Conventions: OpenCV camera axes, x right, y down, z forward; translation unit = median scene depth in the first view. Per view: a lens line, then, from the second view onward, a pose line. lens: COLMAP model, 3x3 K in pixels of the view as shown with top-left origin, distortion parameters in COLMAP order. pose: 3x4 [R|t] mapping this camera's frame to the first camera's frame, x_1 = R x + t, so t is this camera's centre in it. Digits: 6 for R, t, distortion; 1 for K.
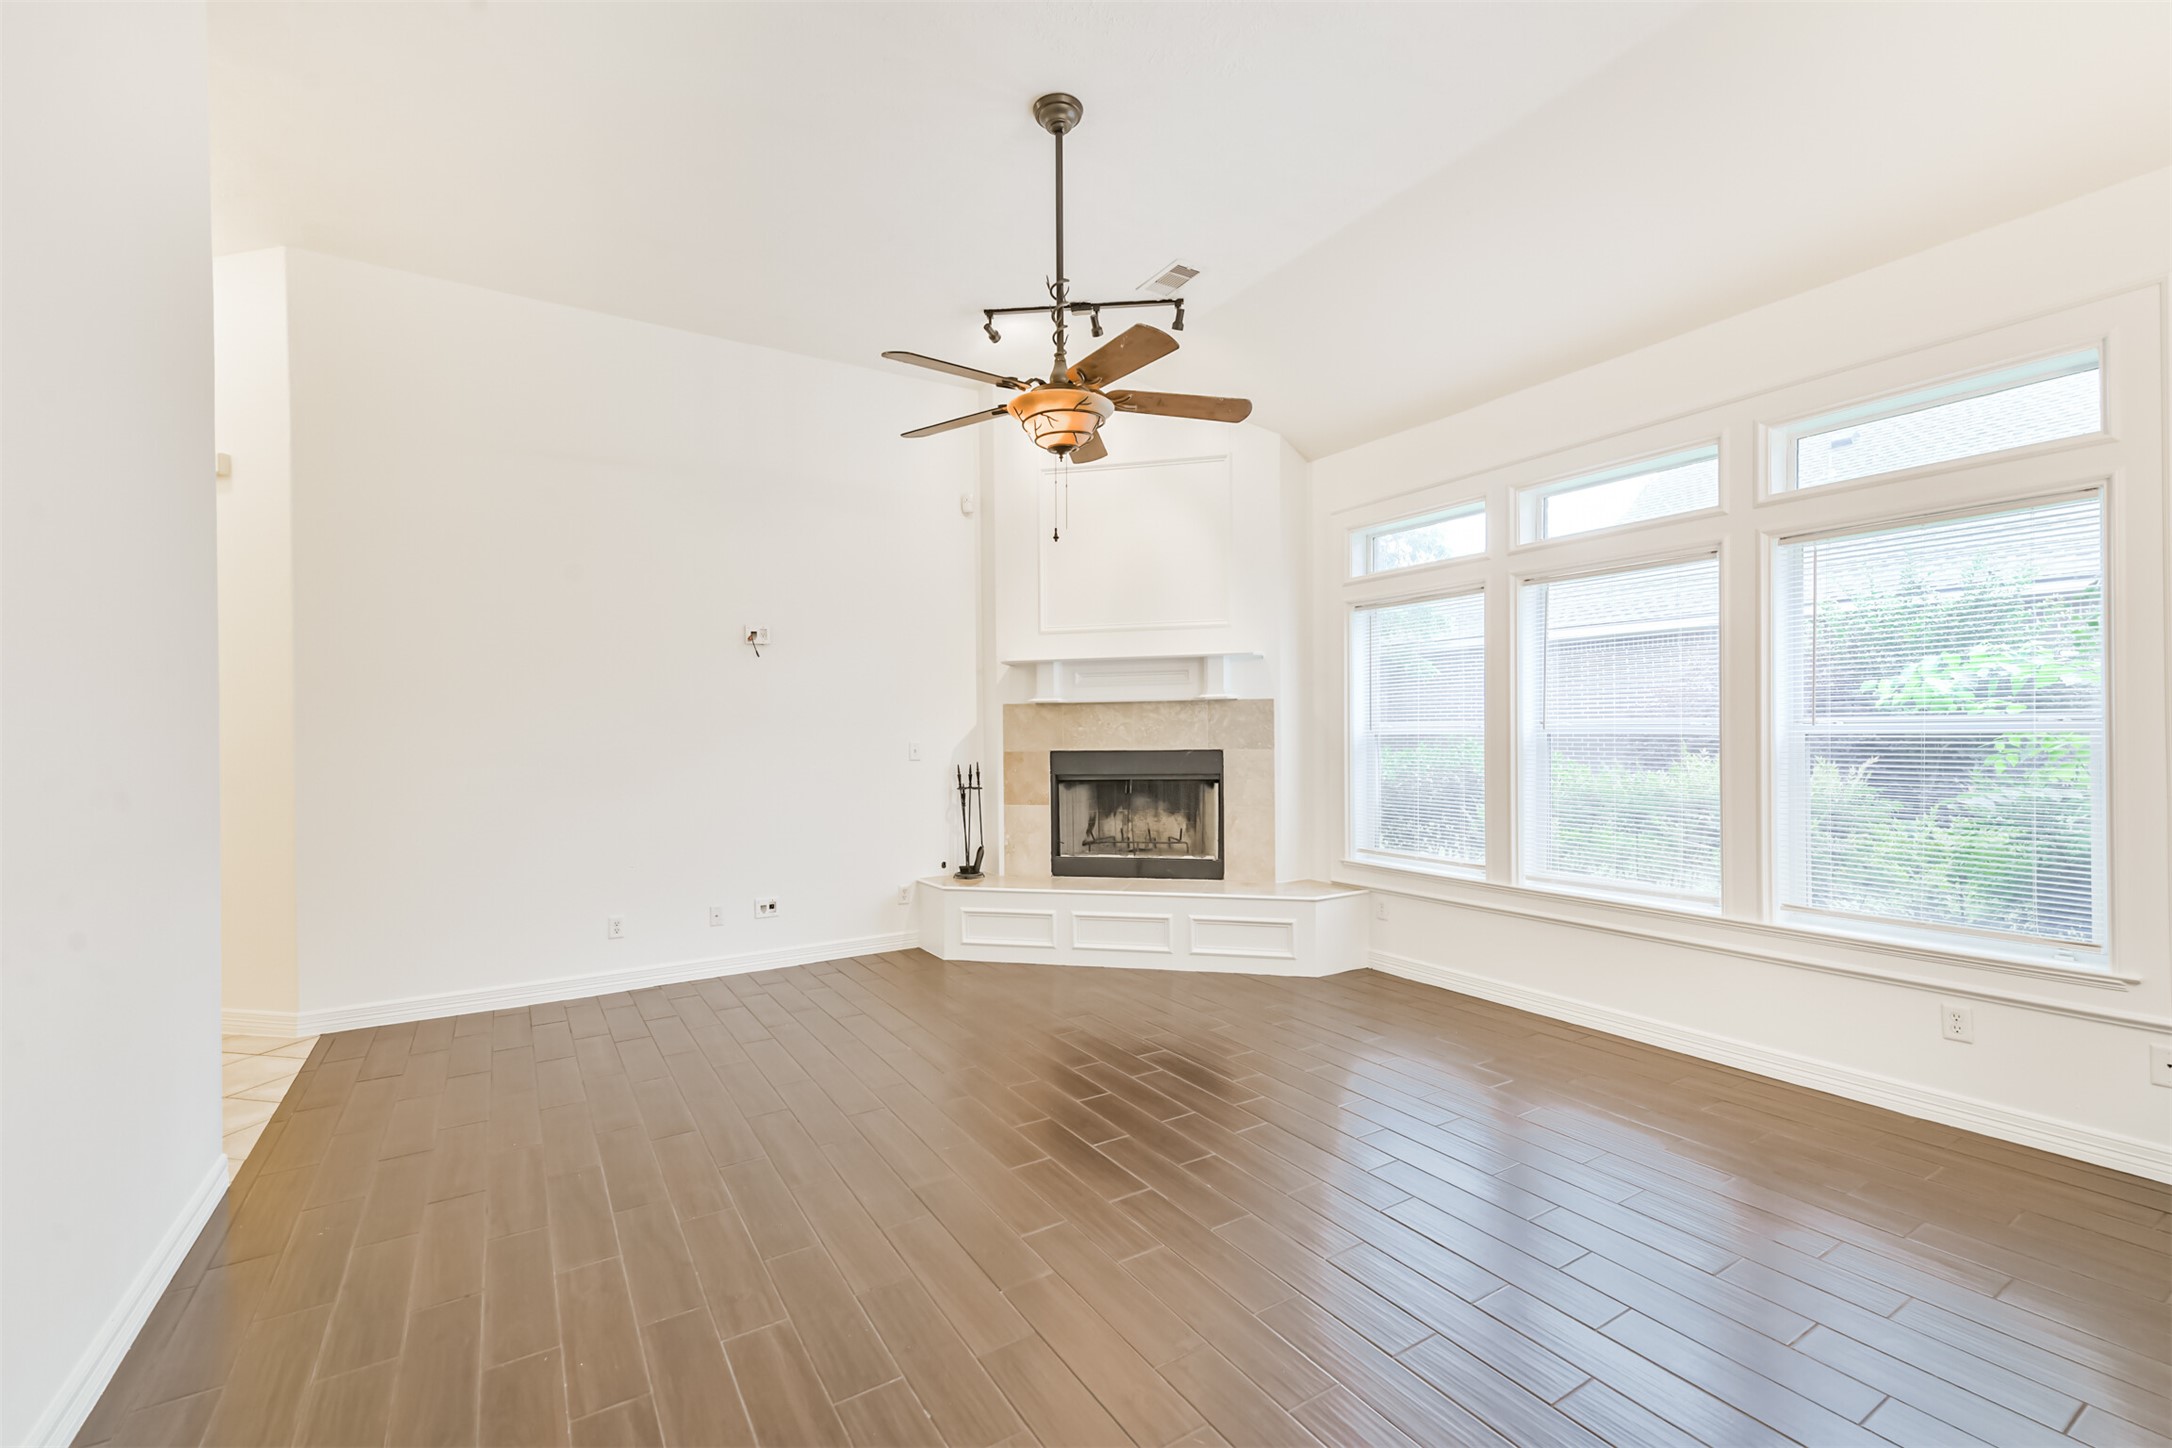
lens RADIAL K [[944.9, 0, 1086.0], [0, 944.9, 724.0], [0, 0, 1]] dist [0.001408, 0.000065]
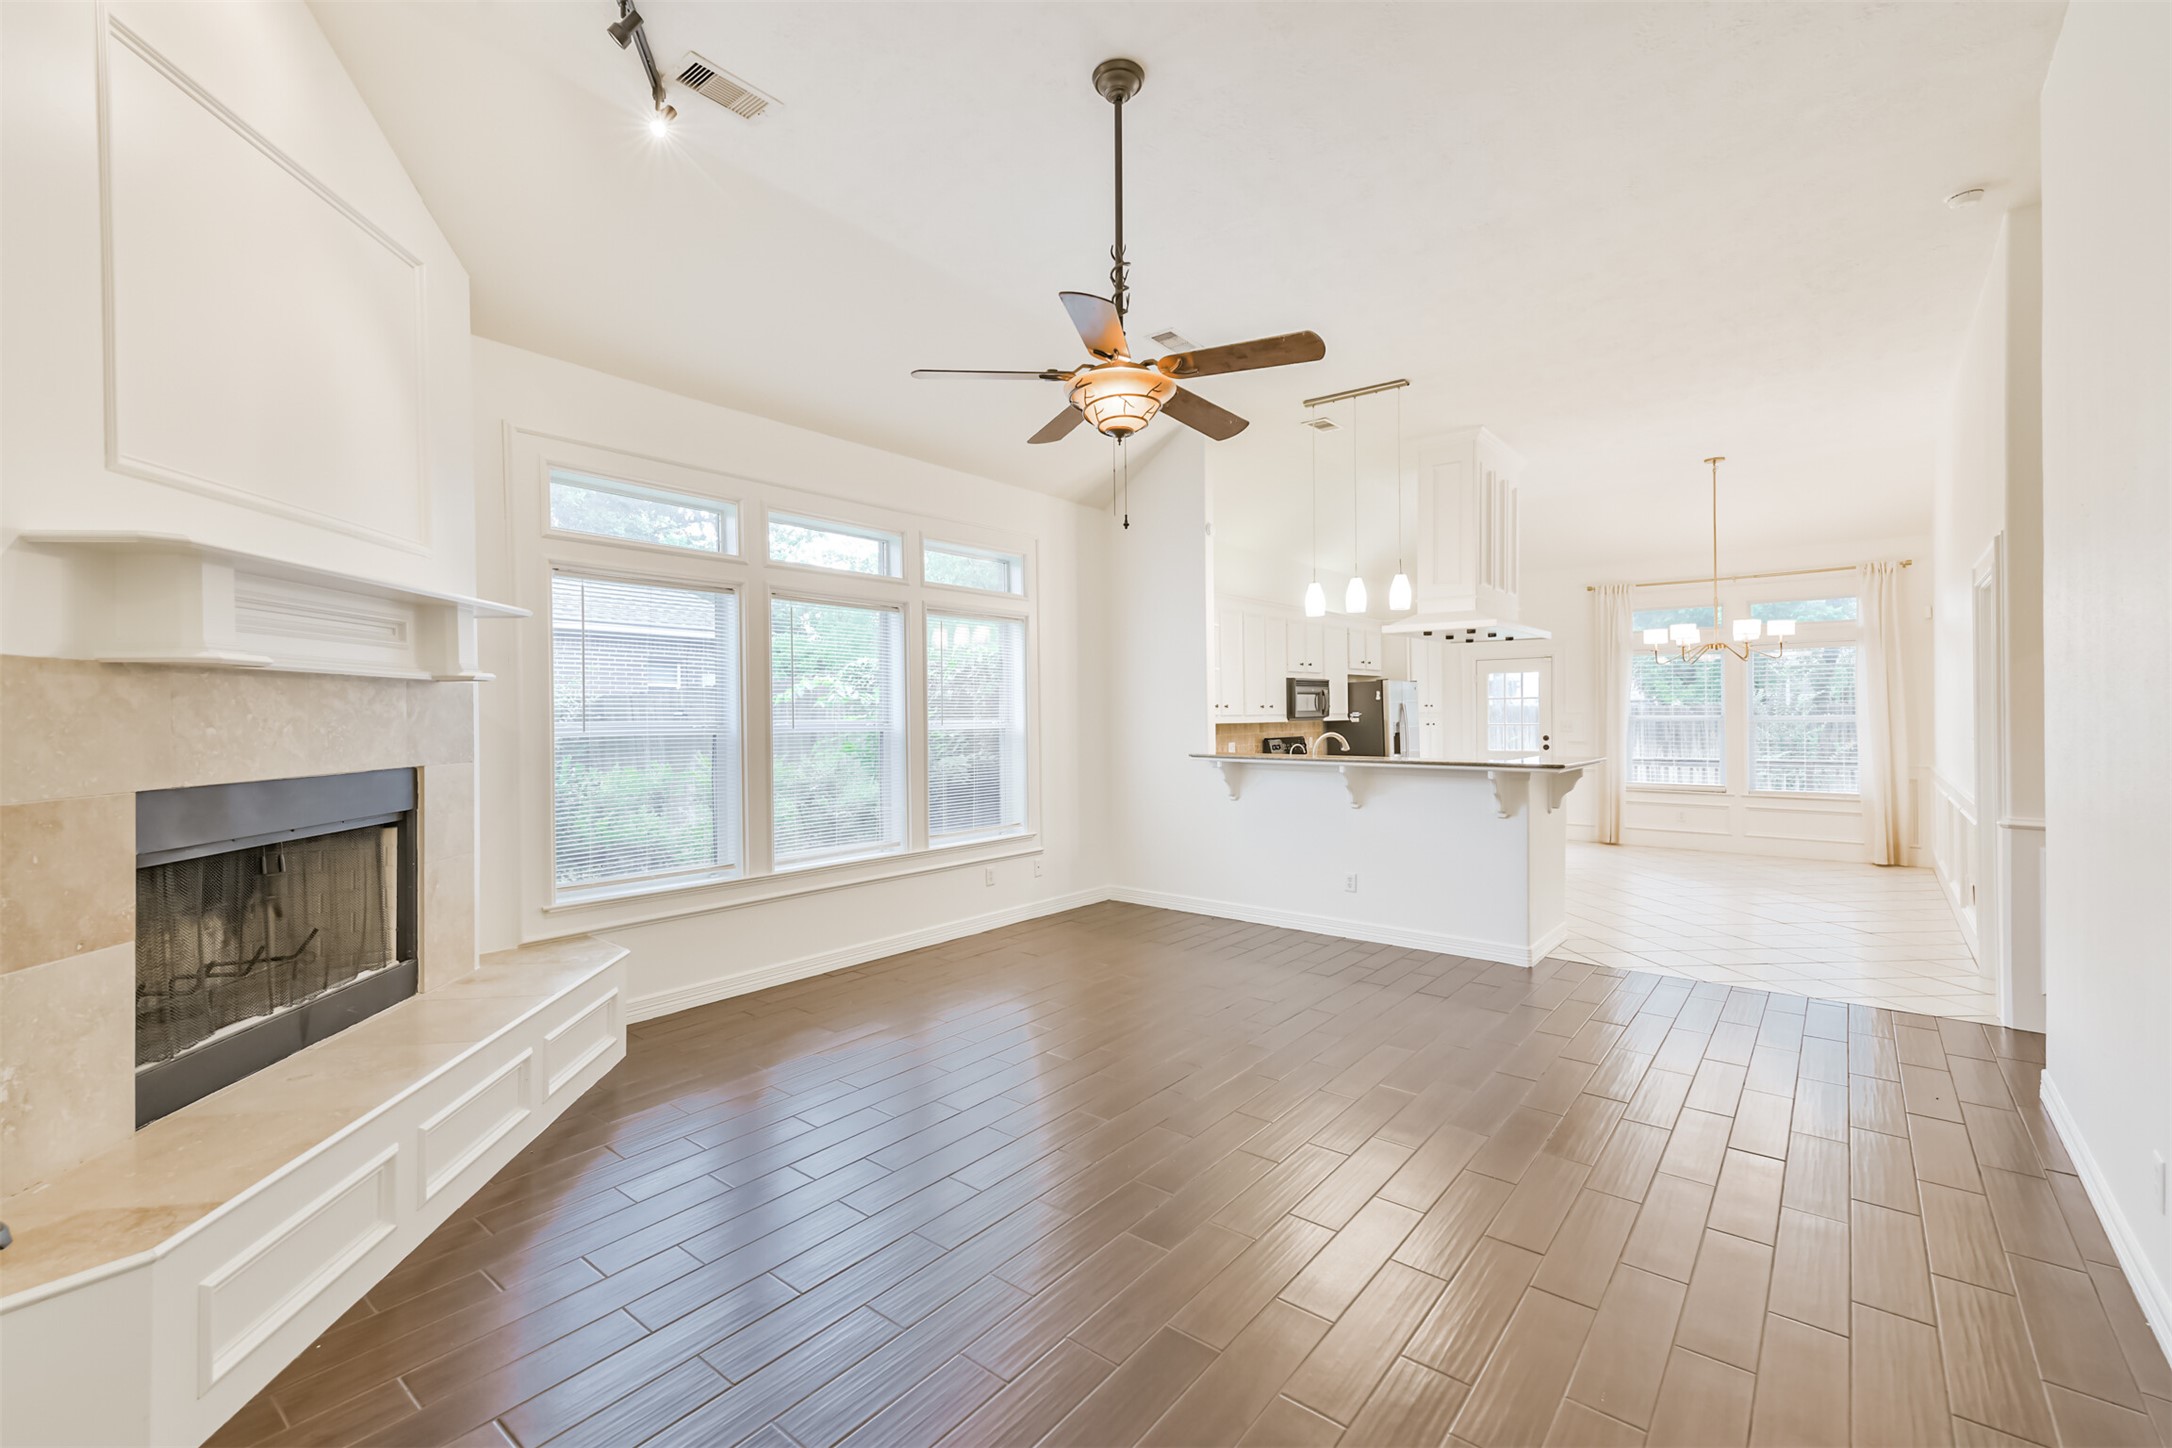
lens RADIAL K [[923.2, 0, 1086.0], [0, 923.2, 724.0], [0, 0, 1]] dist [-0.000462, 0.000006]
pose [[-0.347697, 0.005377, 0.937591, -0.526479], [-0.001083, 0.999981, -0.006136, 0.003889], [-0.937606, -0.003149, -0.347685, 0.814084]]
